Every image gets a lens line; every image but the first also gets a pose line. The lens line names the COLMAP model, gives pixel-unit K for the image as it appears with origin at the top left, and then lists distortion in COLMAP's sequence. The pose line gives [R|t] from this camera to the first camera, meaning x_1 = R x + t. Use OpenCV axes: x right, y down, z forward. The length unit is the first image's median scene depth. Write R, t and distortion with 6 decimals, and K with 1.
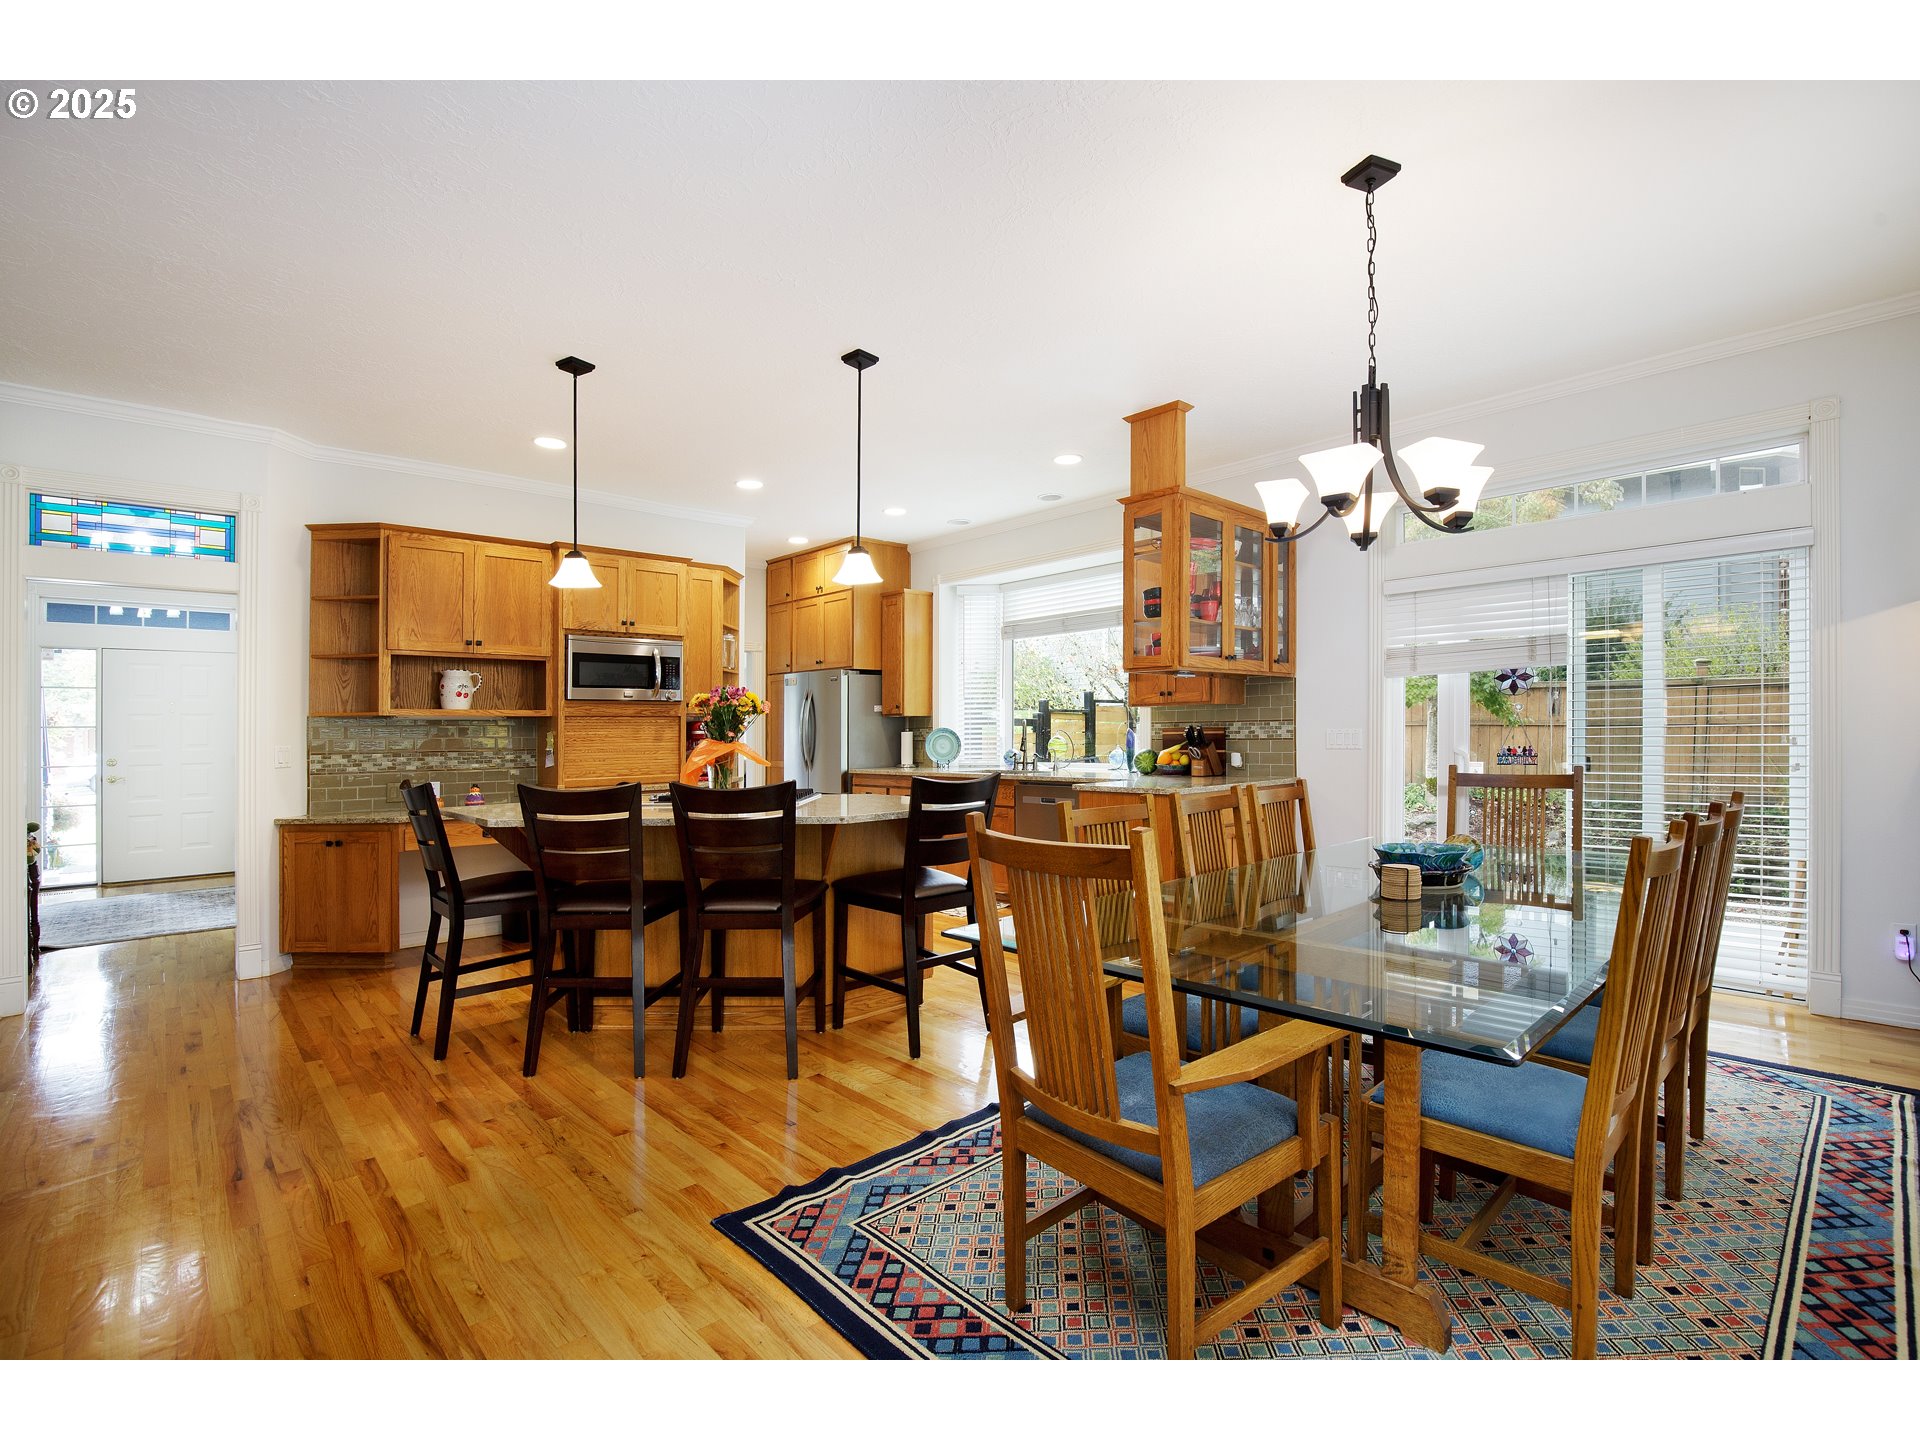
lens RADIAL K [[861.4, 0, 960.0], [0, 861.4, 720.0], [0, 0, 1]] dist [0.003248, -0.000081]
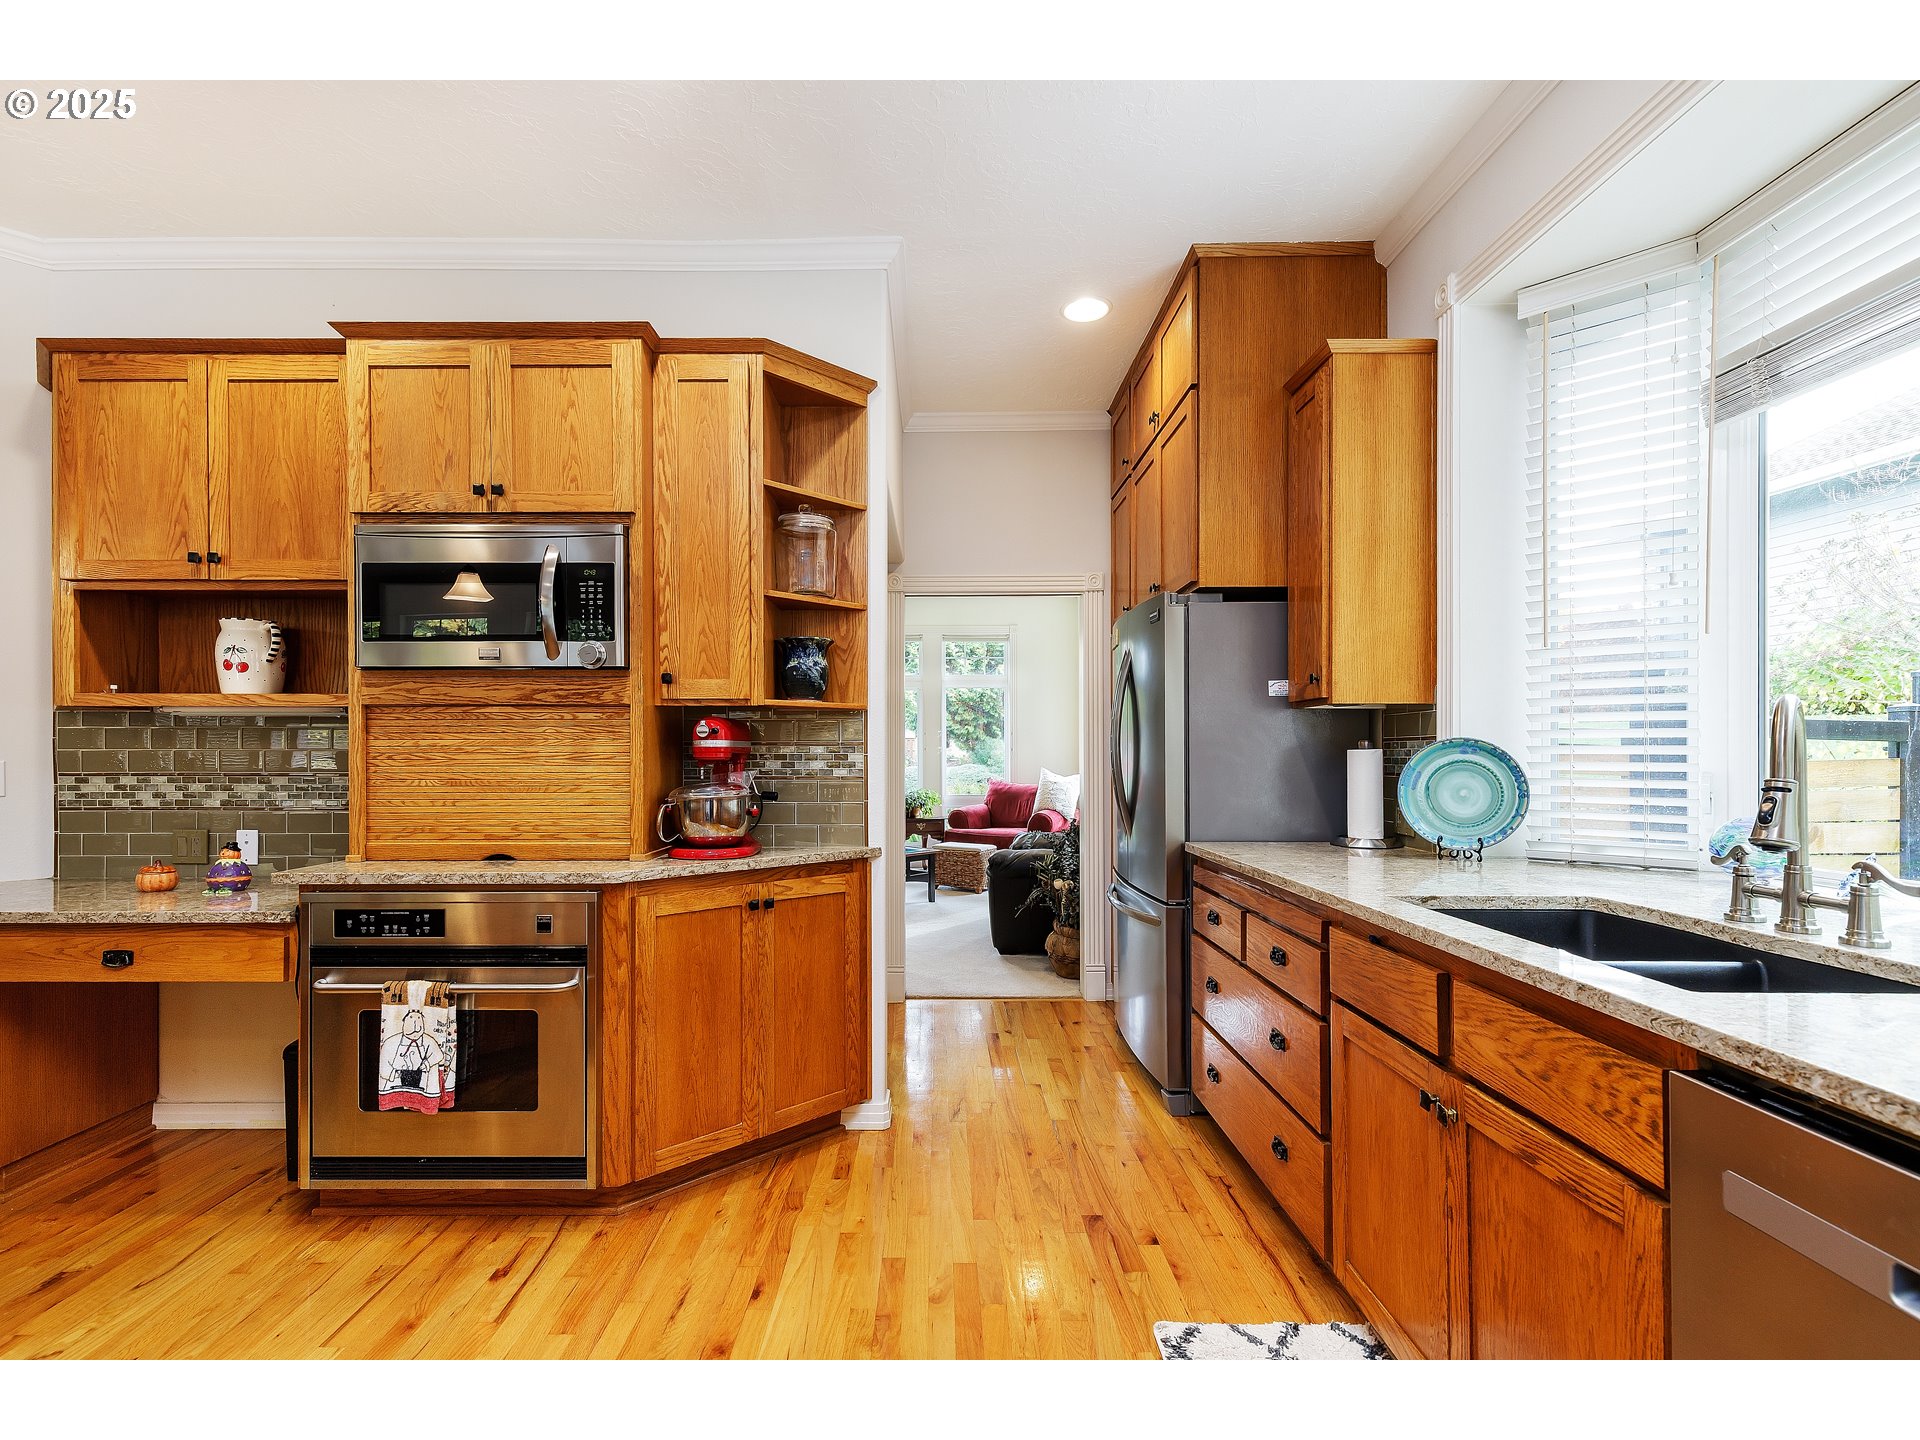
lens RADIAL K [[861.4, 0, 960.0], [0, 861.4, 720.0], [0, 0, 1]] dist [0.003248, -0.000081]
pose [[0.736947, -0.011450, -0.675853, 0.088343], [-0.000702, 0.999843, -0.017704, 0.011774], [0.675950, 0.013521, 0.736823, 0.907862]]
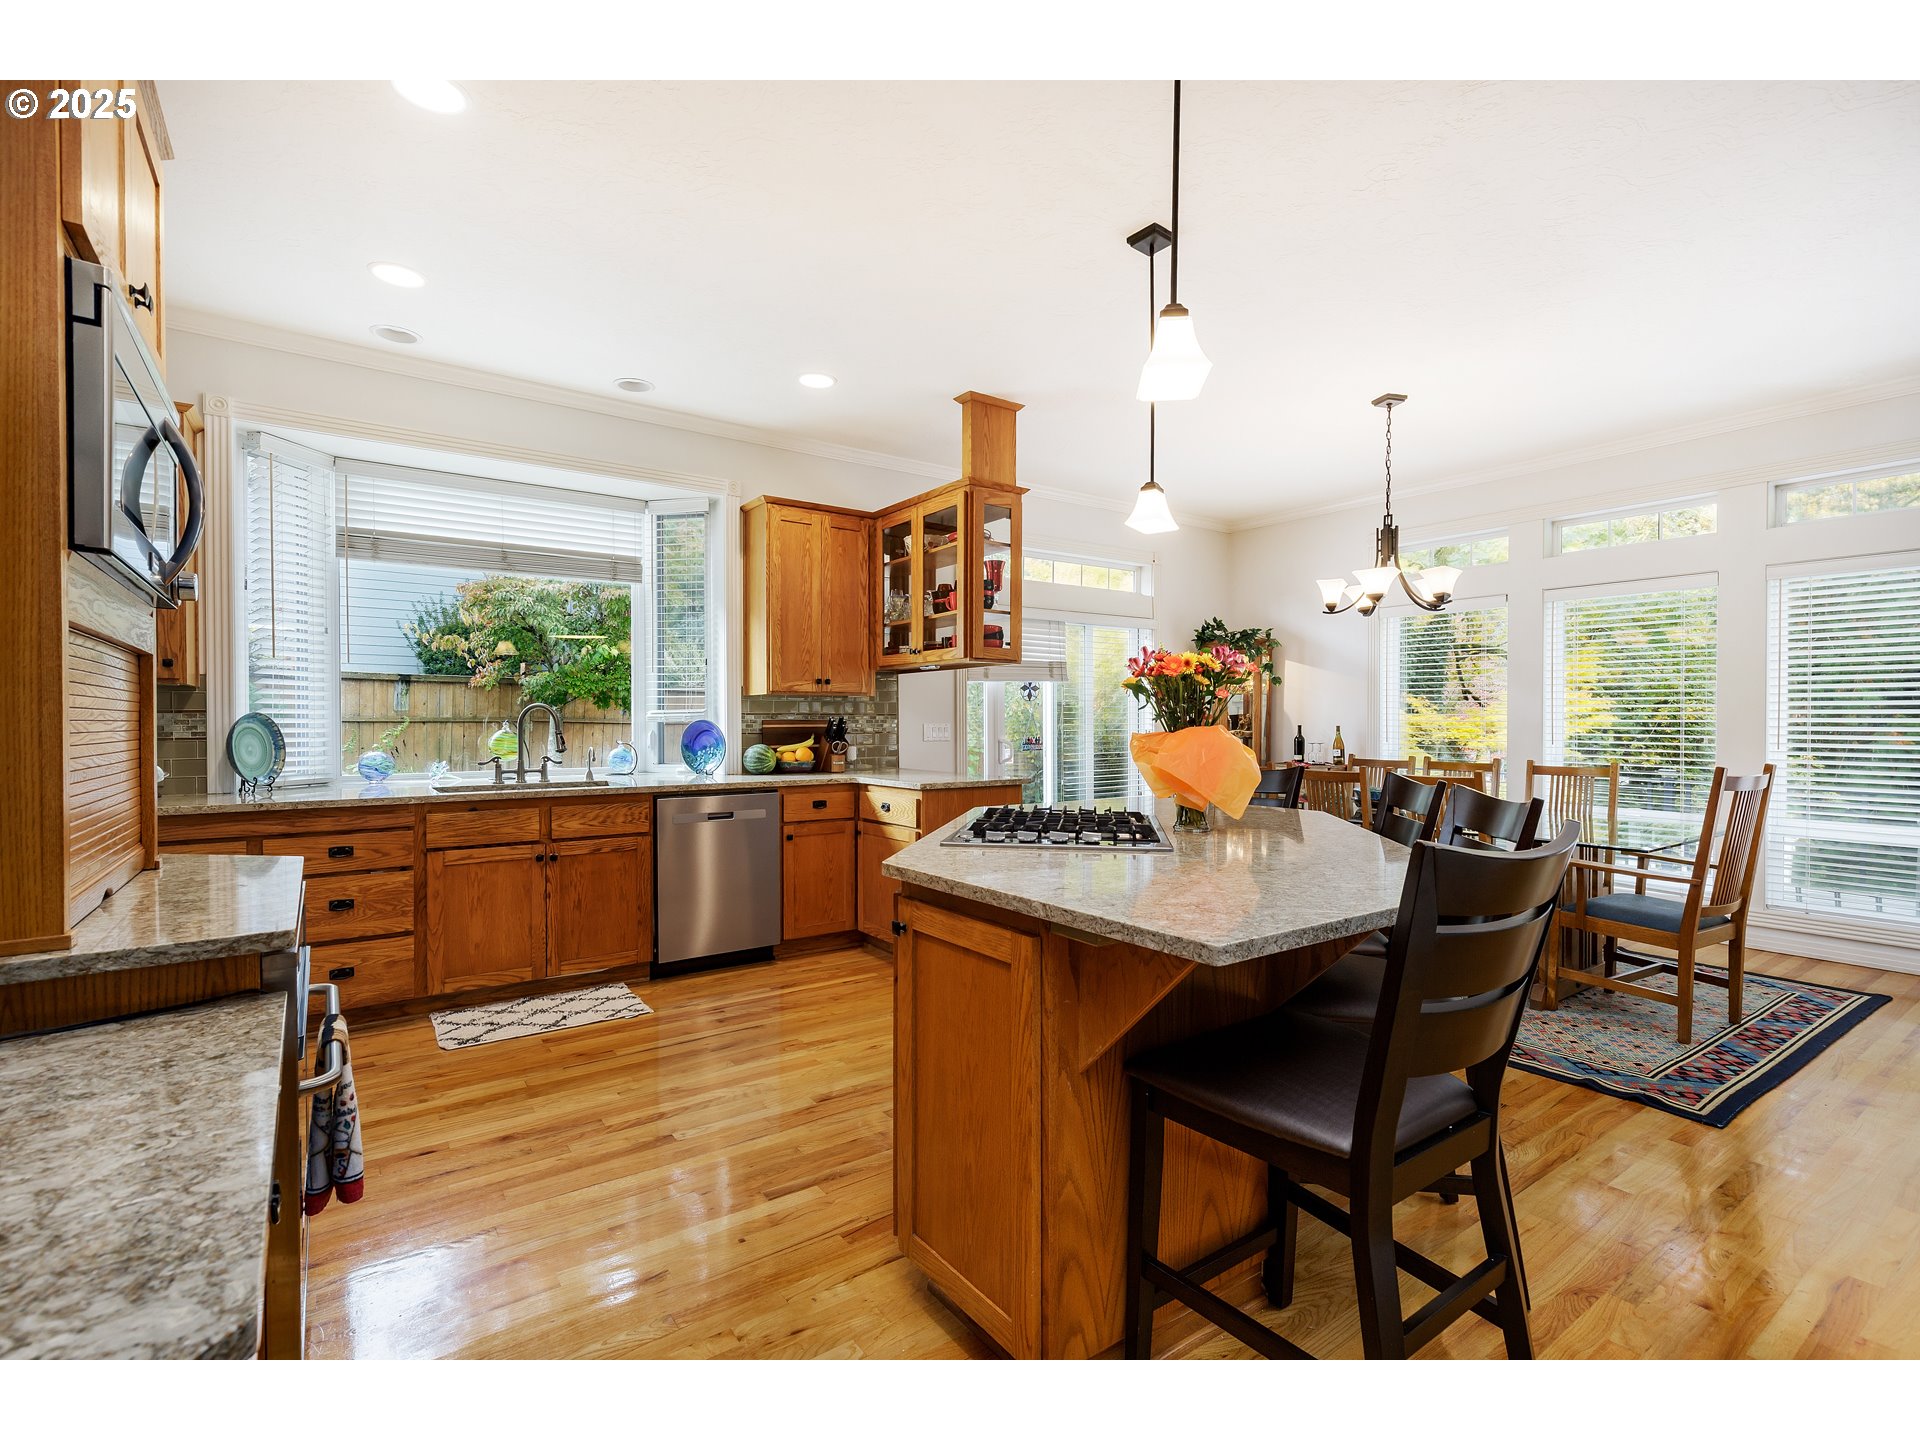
lens RADIAL K [[892.8, 0, 960.0], [0, 892.8, 720.0], [0, 0, 1]] dist [0.023799, 0.000044]
pose [[0.131363, 0.016579, 0.991196, -0.696676], [-0.017620, 0.999741, -0.014387, 0.021279], [-0.991178, -0.015575, 0.131621, 0.777567]]
